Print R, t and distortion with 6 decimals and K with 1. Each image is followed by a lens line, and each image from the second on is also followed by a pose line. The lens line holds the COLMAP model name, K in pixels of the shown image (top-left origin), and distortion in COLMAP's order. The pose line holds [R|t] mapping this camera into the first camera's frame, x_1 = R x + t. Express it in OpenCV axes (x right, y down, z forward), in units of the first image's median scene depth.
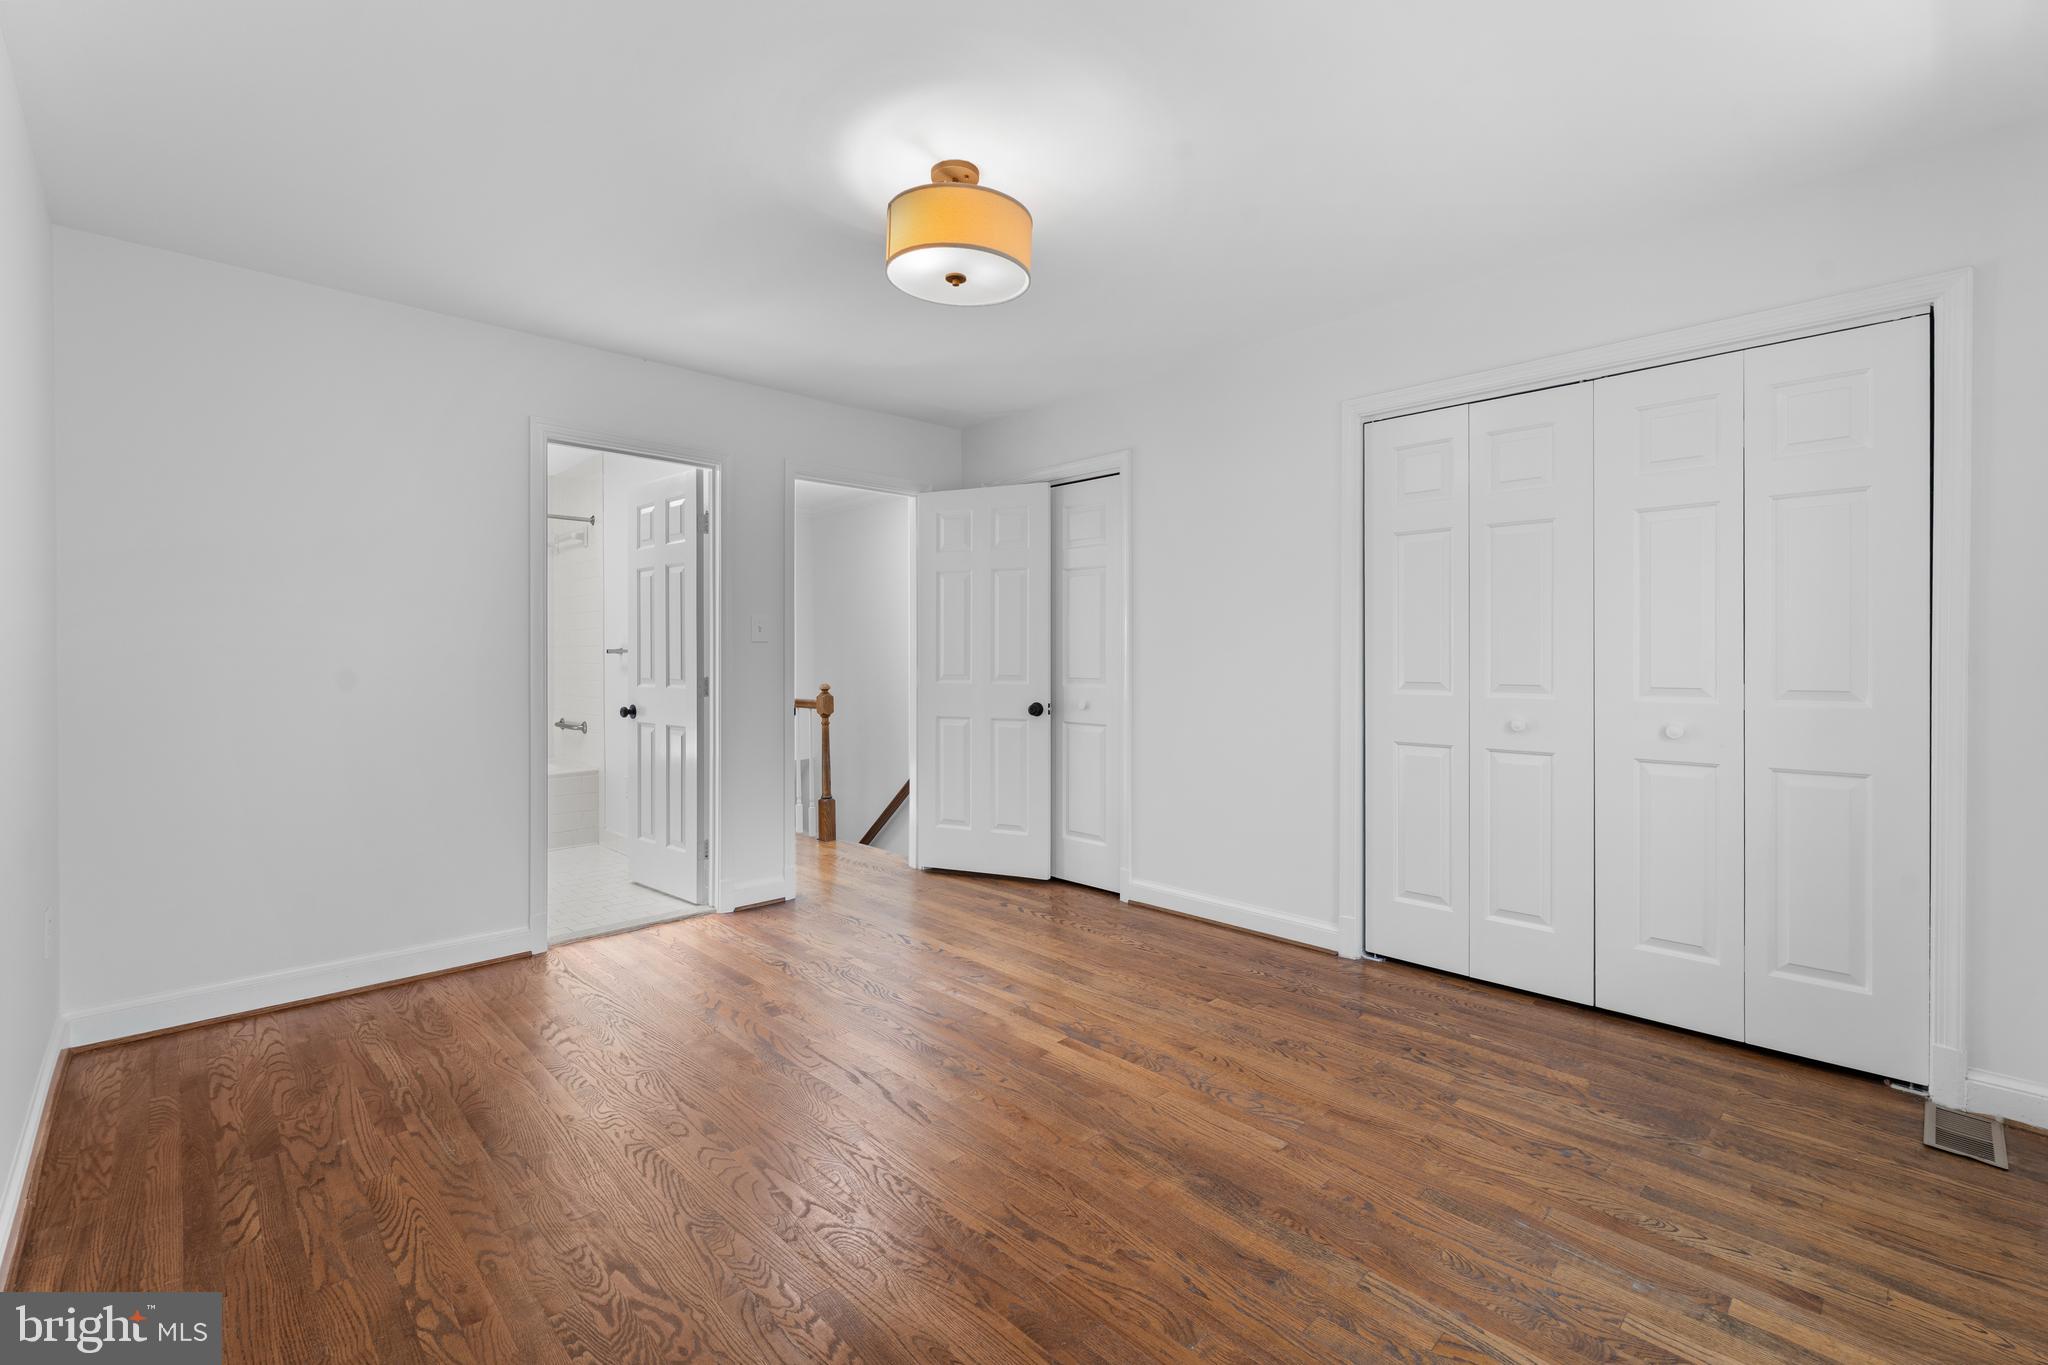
lens RADIAL K [[894.6, 0, 1045.2], [0, 894.6, 653.2], [0, 0, 1]] dist [-0.000563, 0.000069]
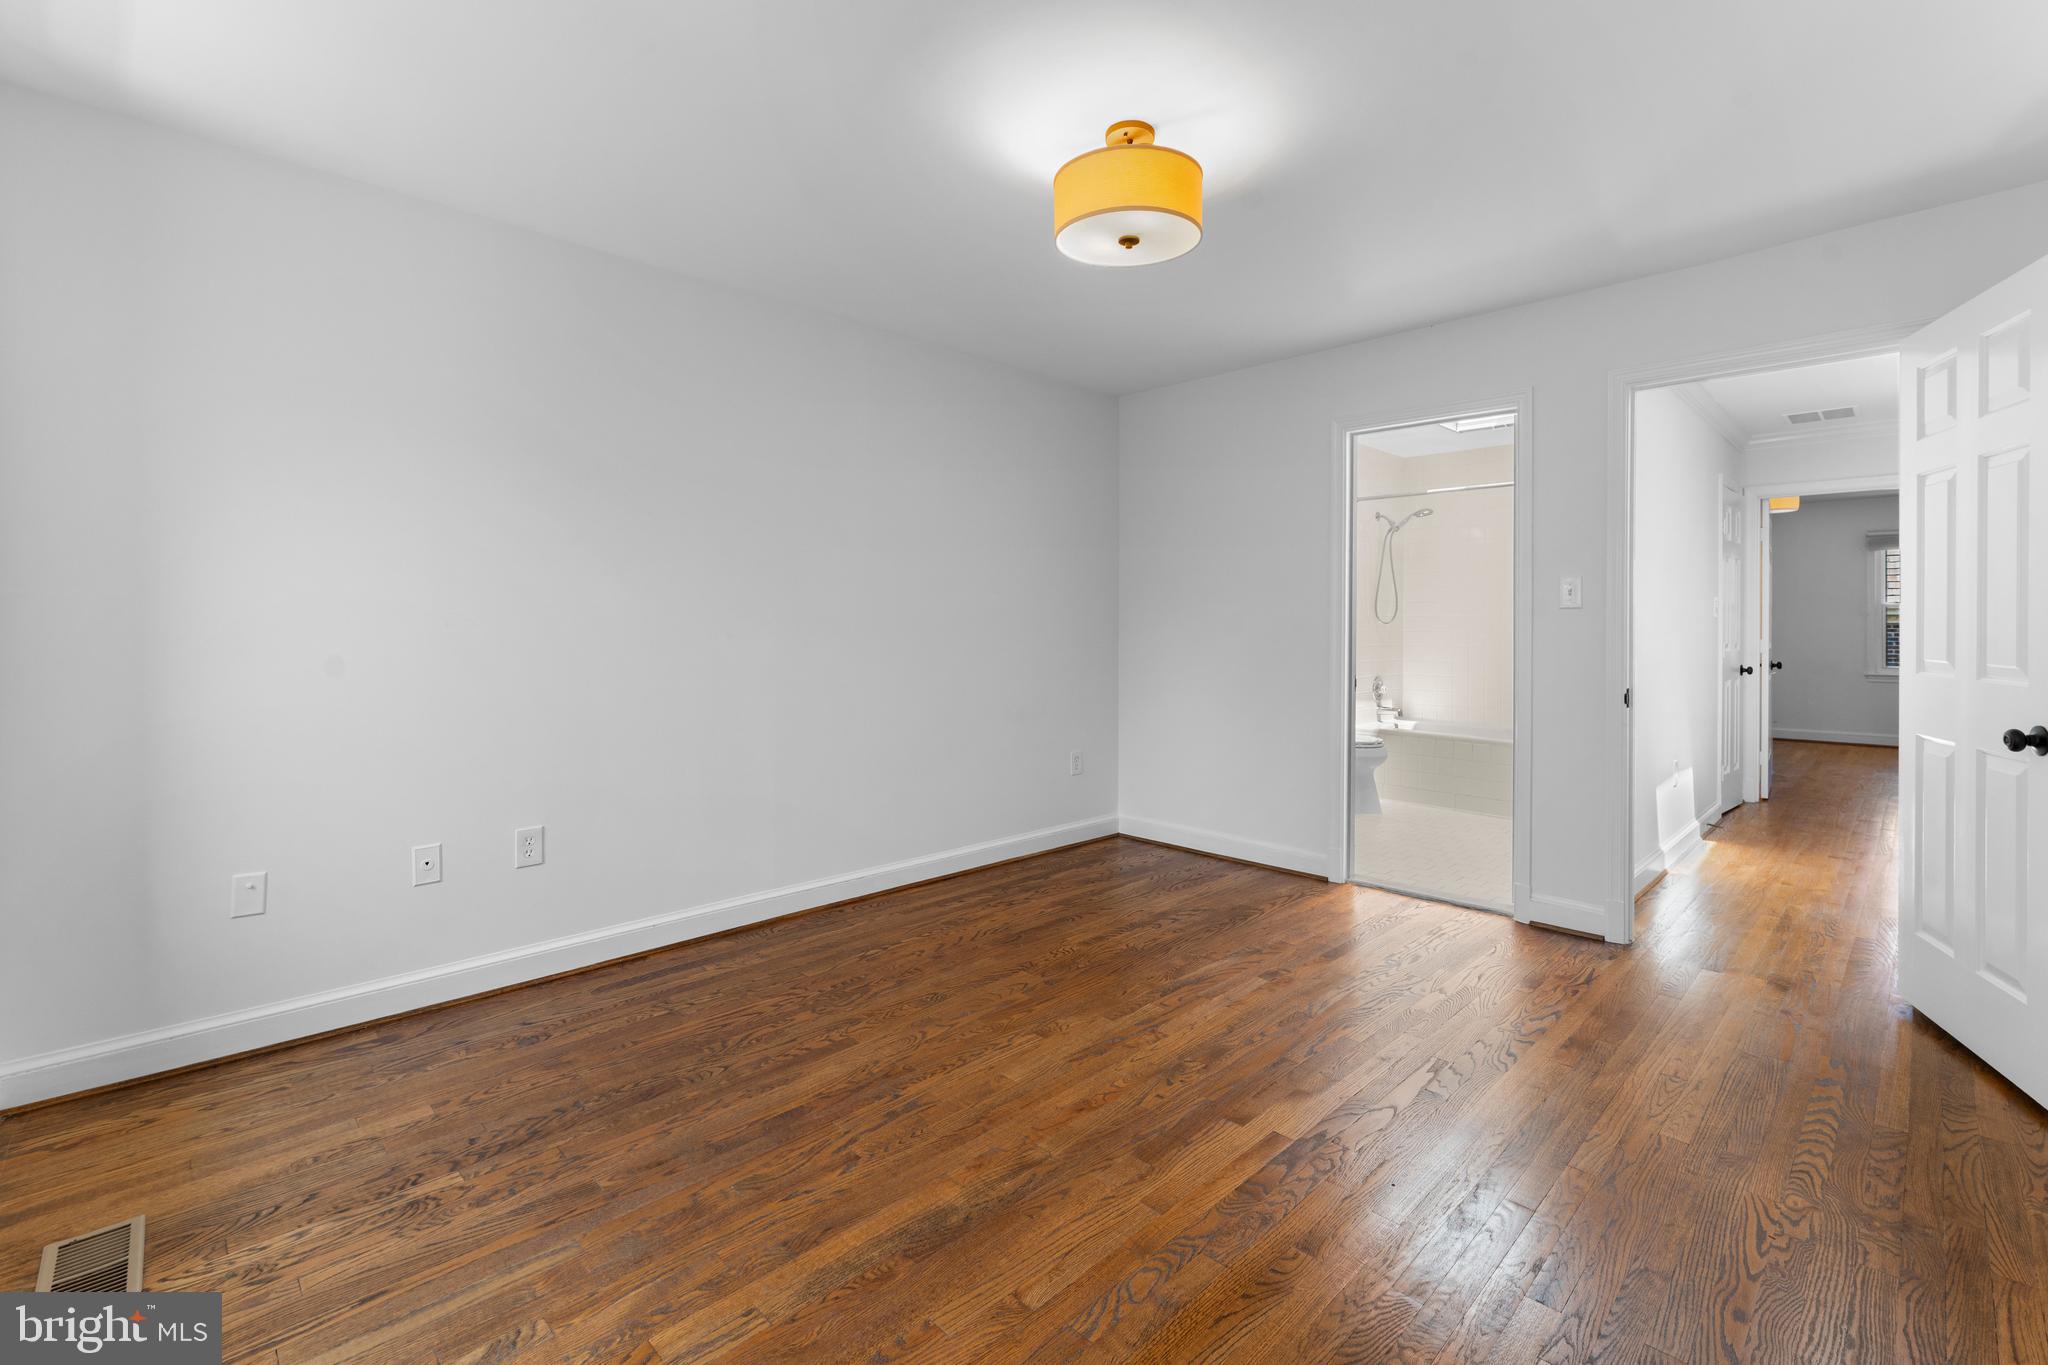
lens RADIAL K [[907.5, 0, 1024.6], [0, 907.5, 626.7], [0, 0, 1]] dist [-0.003591, 0.000431]
pose [[-0.011589, 0.004523, -0.999923, 0.825480], [0.000055, 0.999990, 0.004523, 0.000818], [0.999933, -0.000003, -0.011589, 0.834316]]
